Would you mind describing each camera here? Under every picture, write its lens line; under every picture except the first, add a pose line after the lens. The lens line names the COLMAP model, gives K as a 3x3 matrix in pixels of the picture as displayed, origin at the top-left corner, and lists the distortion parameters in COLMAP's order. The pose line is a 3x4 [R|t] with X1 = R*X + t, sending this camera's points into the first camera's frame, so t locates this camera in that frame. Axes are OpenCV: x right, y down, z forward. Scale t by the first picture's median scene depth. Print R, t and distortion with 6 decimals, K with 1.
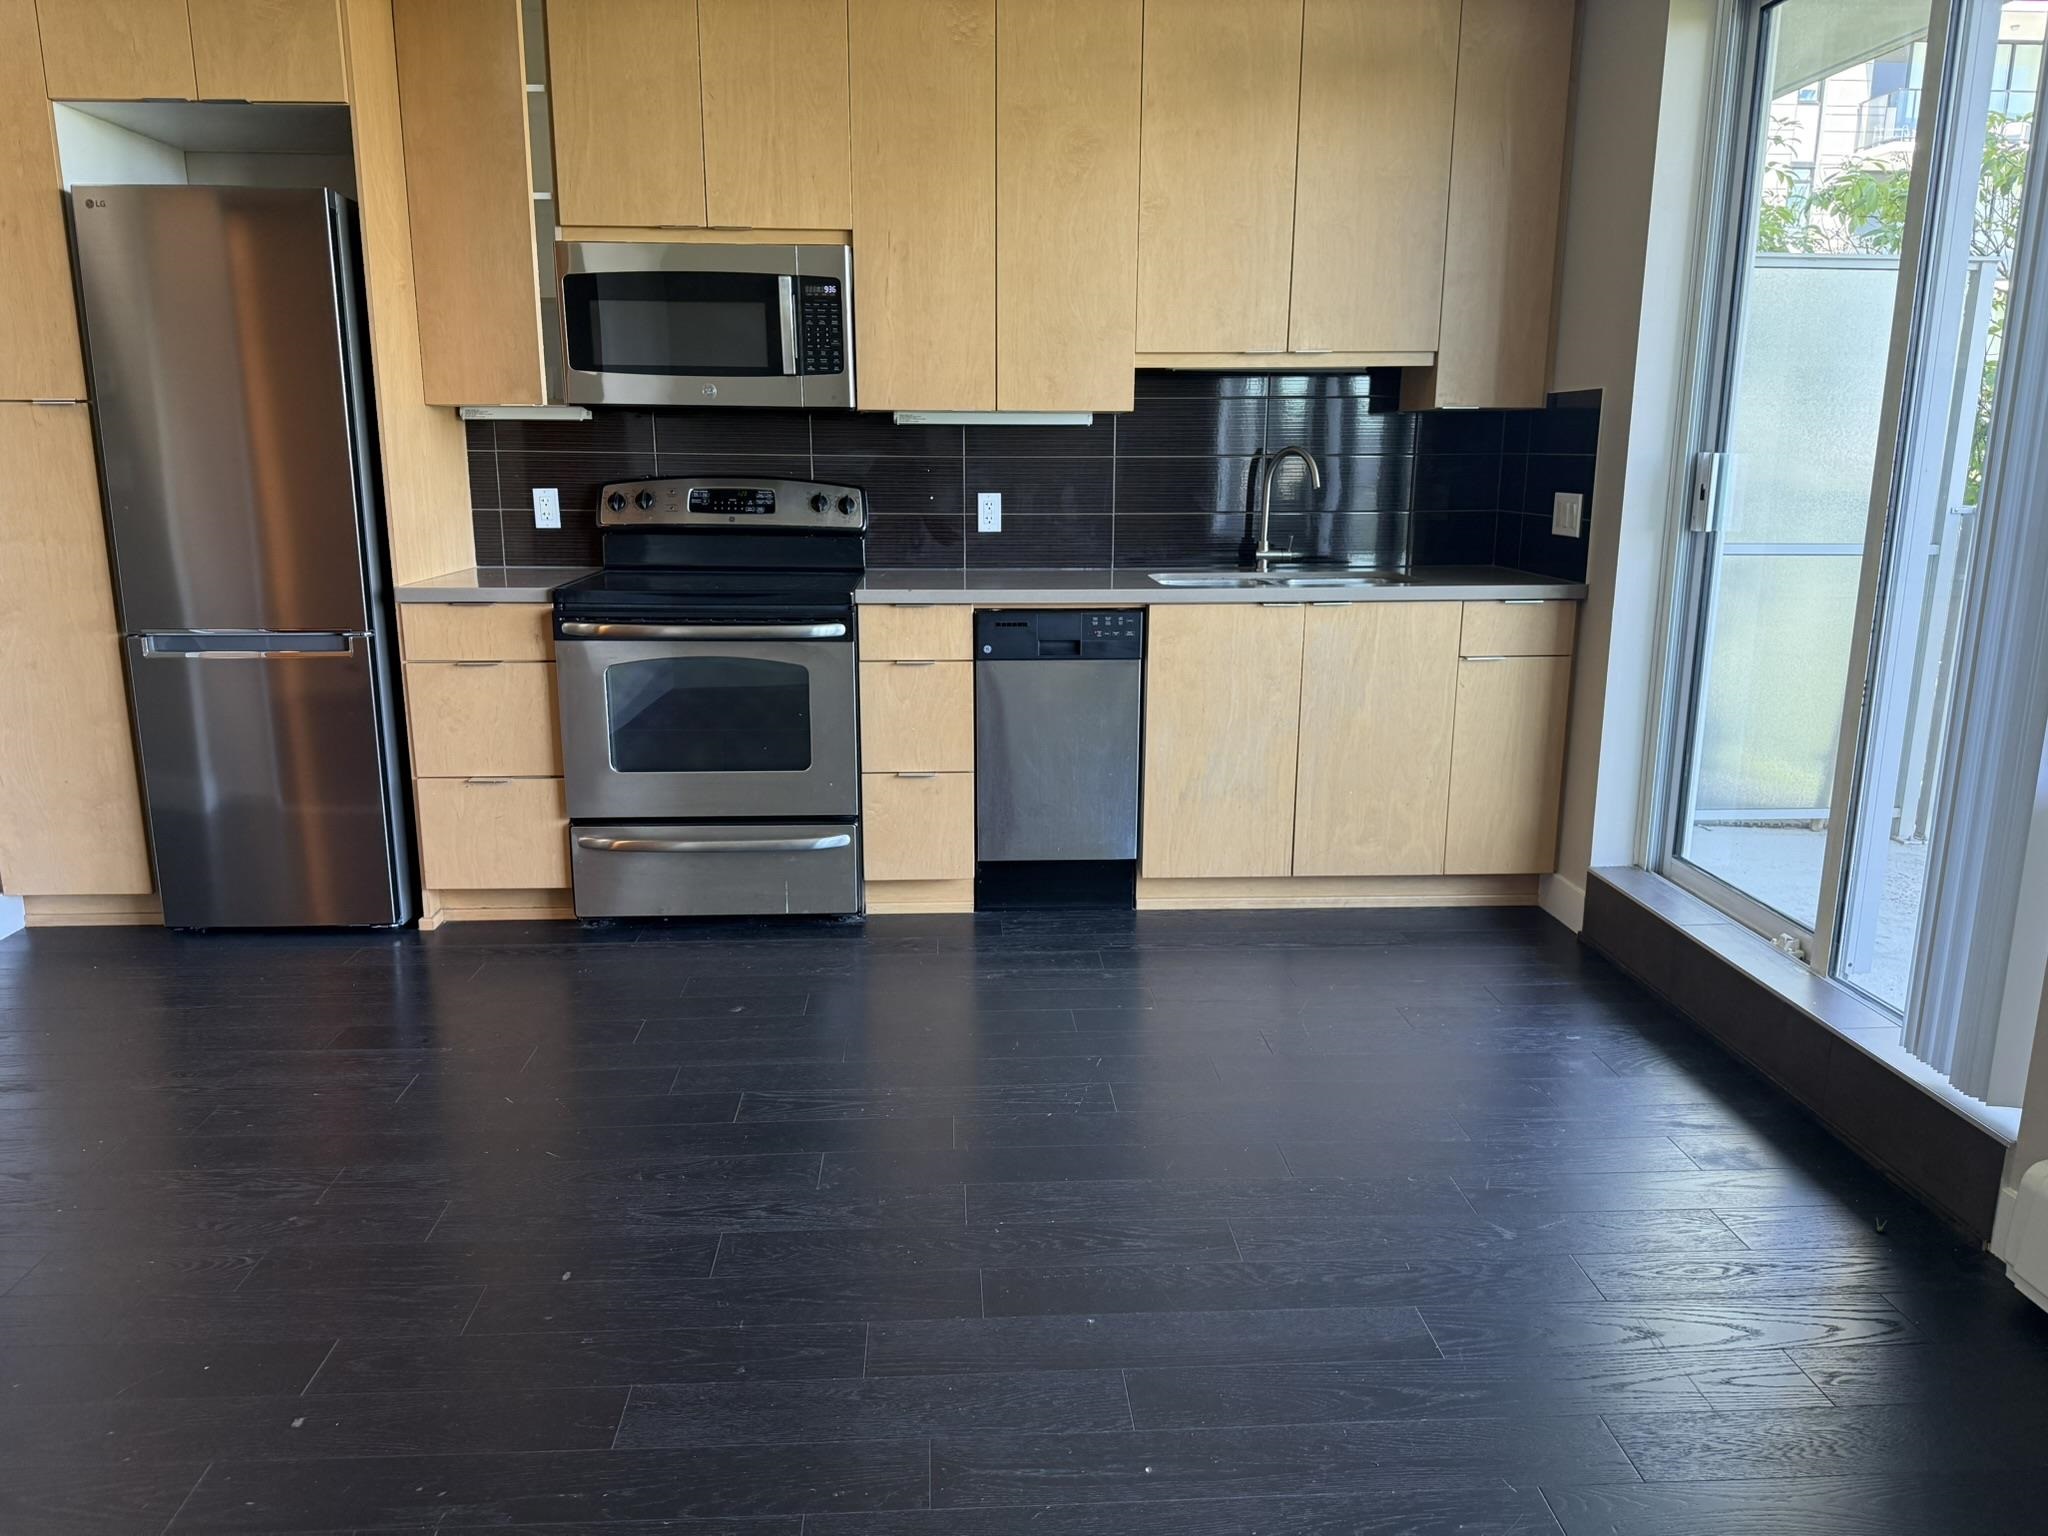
lens RADIAL K [[1416.3, 0, 1024.0], [0, 1416.3, 768.0], [0, 0, 1]] dist [0.156889, -0.229485]
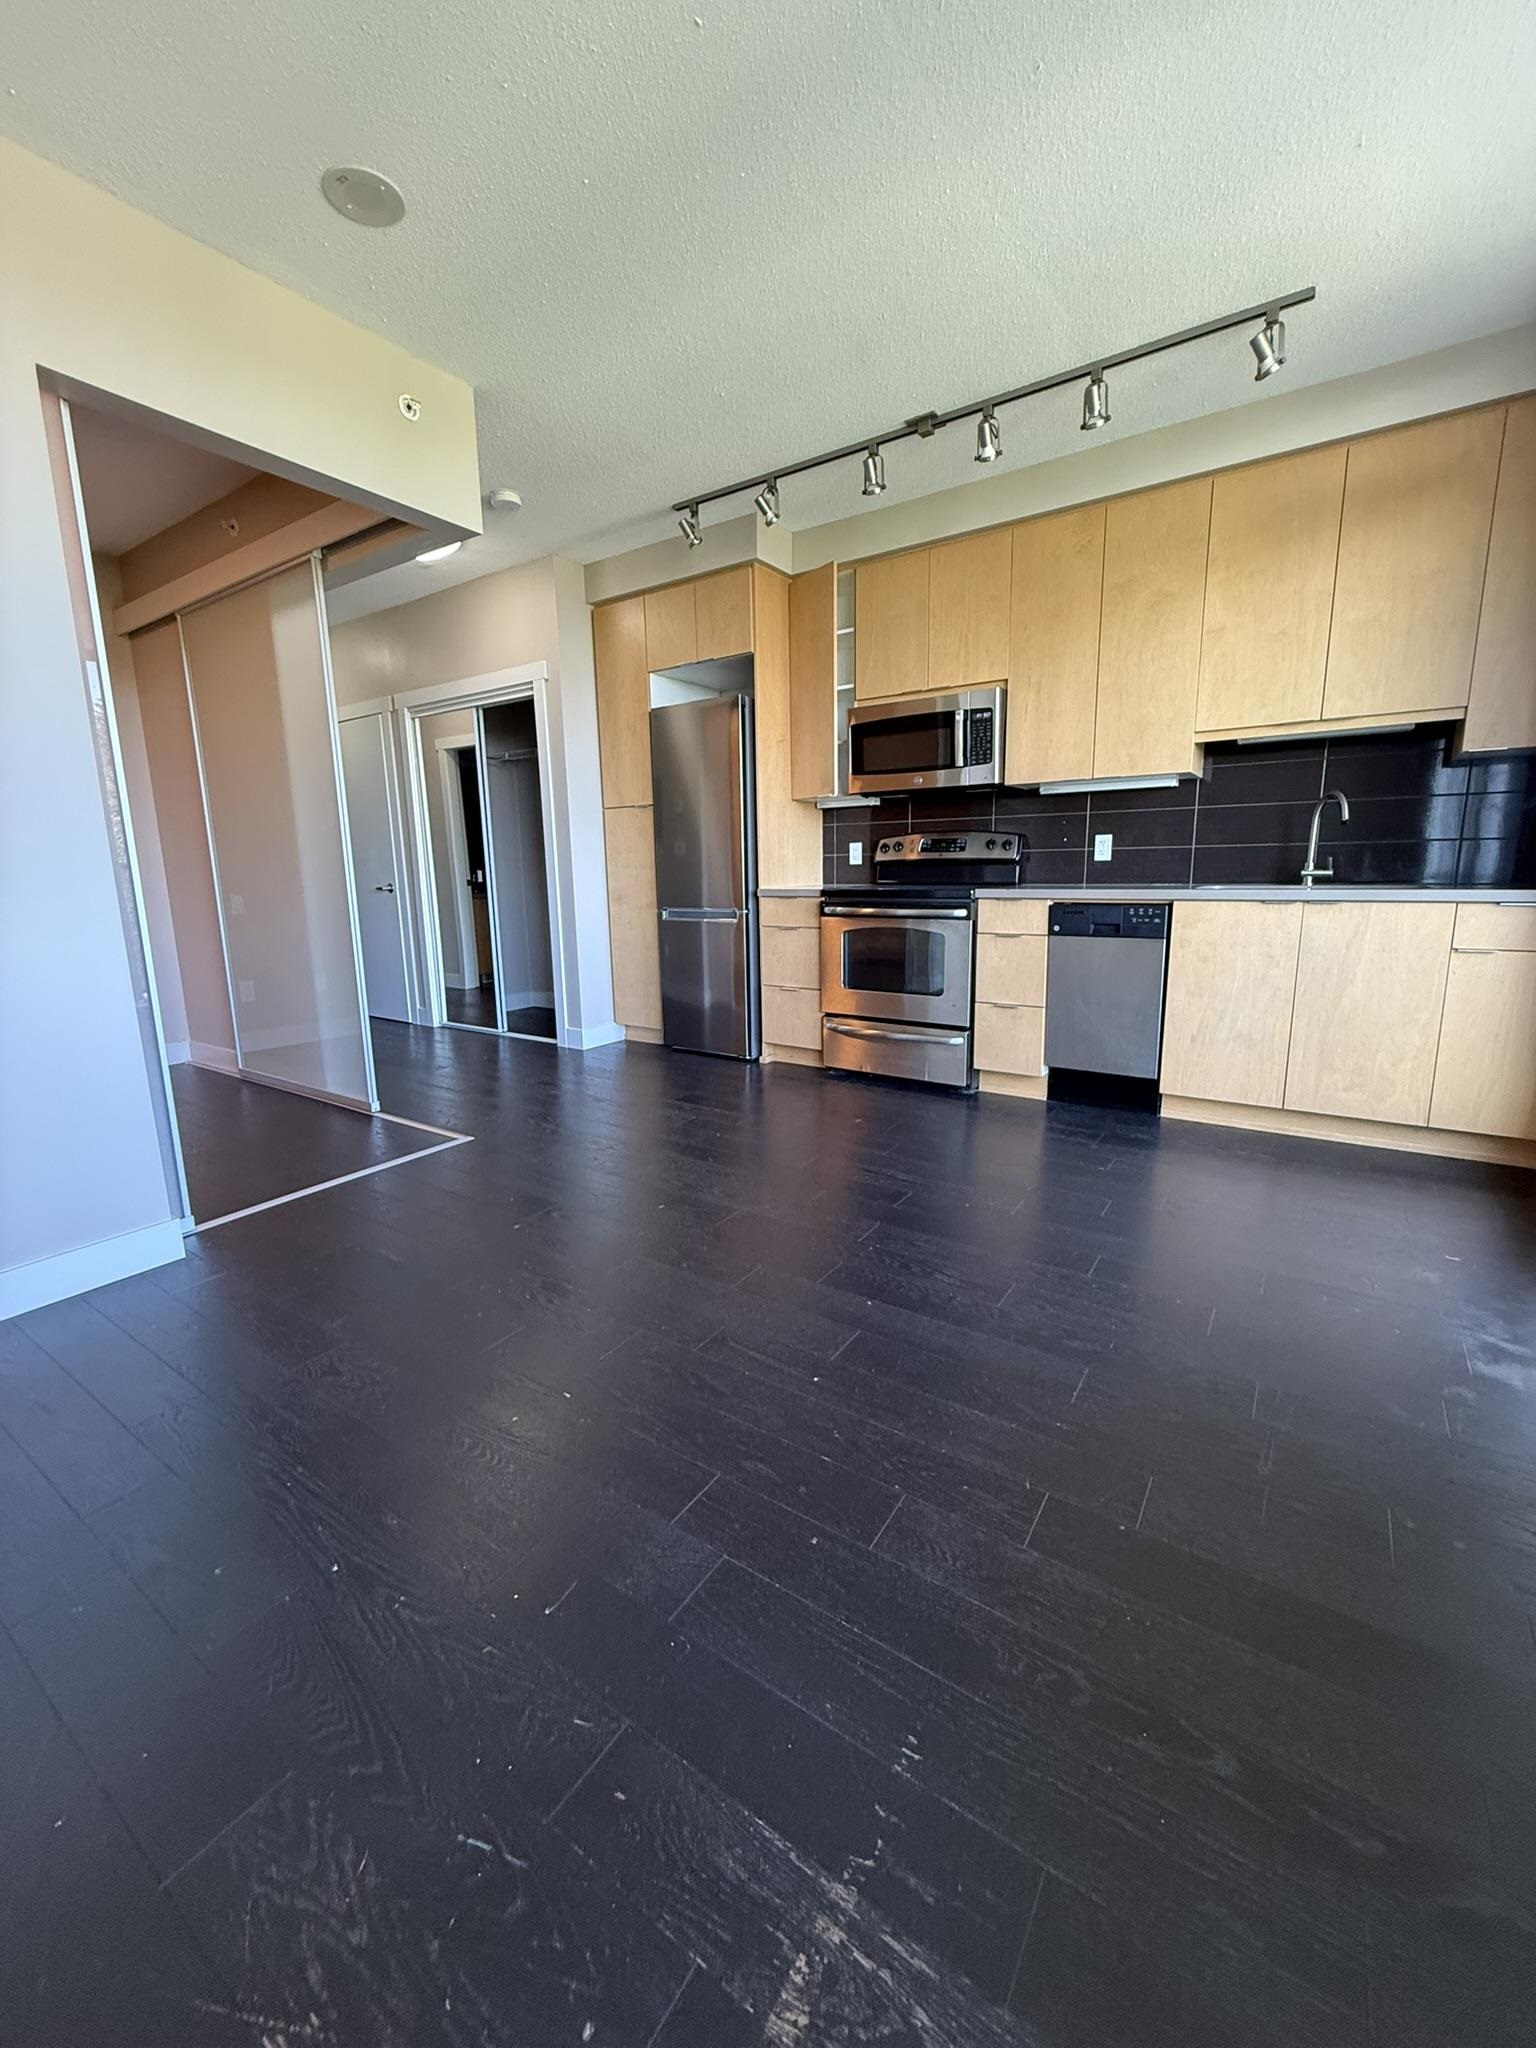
lens RADIAL K [[818.7, 0, 778.0], [0, 818.7, 1017.3], [0, 0, 1]] dist [-0.000482, -0.000090]
pose [[0.794733, 0.092917, -0.599805, 0.270443], [-0.112100, 0.993682, 0.005402, 0.040986], [0.596517, 0.062945, 0.800128, 0.105252]]
